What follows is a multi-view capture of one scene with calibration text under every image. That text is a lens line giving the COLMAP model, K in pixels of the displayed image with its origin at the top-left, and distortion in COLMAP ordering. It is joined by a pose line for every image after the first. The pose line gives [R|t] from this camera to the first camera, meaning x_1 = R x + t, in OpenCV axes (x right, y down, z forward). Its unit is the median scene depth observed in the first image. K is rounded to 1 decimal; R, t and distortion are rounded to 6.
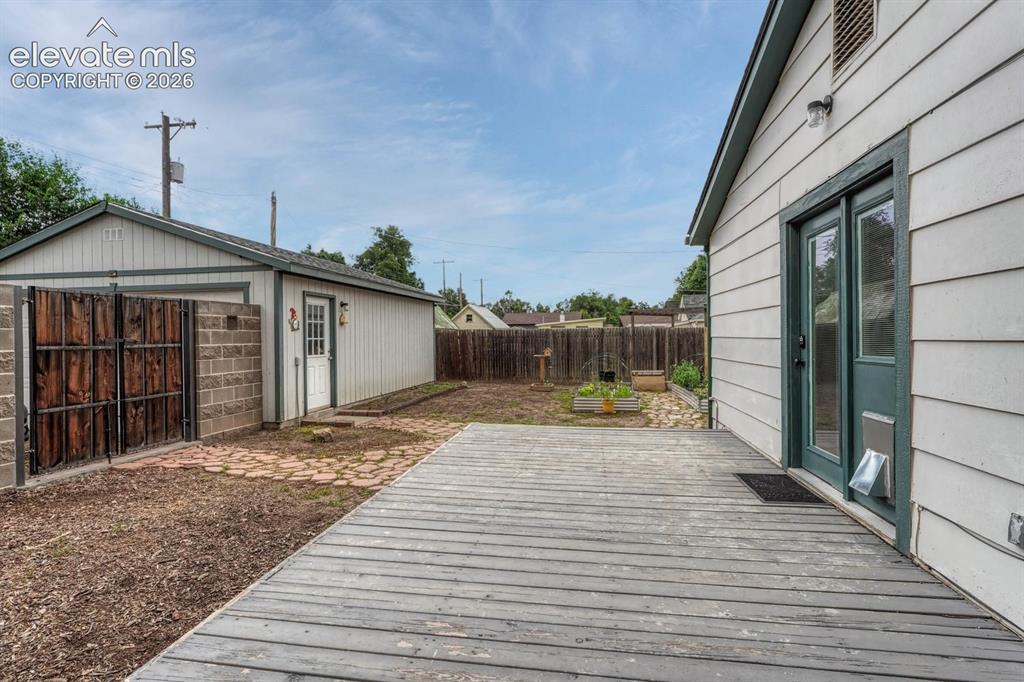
lens RADIAL K [[516.5, 0, 506.6], [0, 516.5, 339.9], [0, 0, 1]] dist [-0.001158, -0.000356]
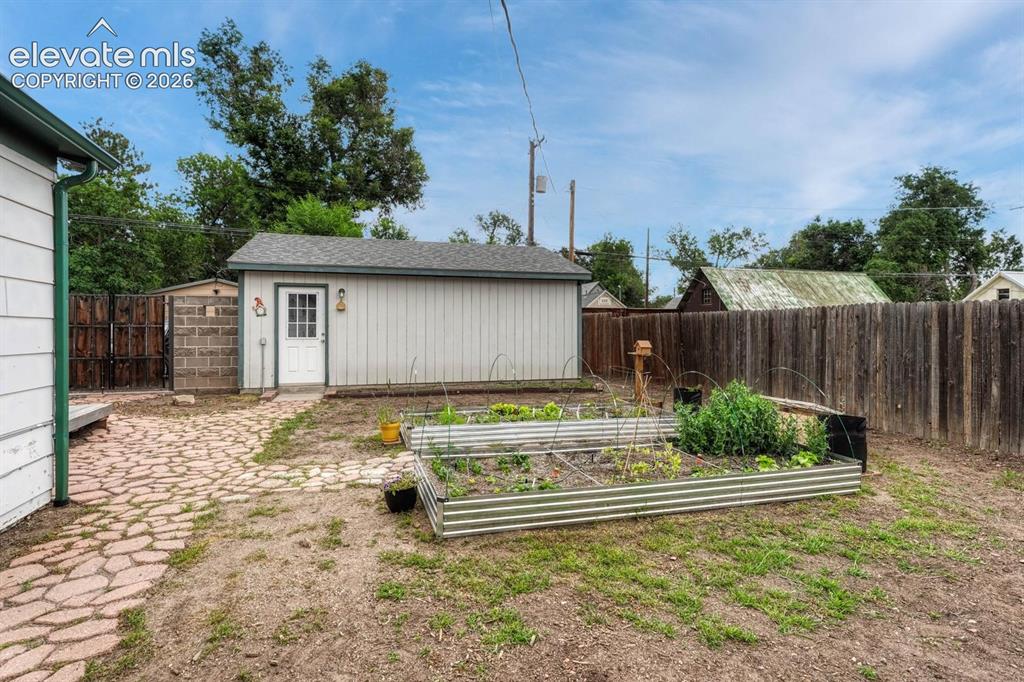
lens RADIAL K [[516.5, 0, 507.6], [0, 516.5, 322.8], [0, 0, 1]] dist [-0.001158, -0.000356]
pose [[0.441722, 0.001276, -0.897151, 0.895996], [-0.010751, 0.999935, -0.003871, -0.003325], [0.897087, 0.011355, 0.441707, 0.943081]]
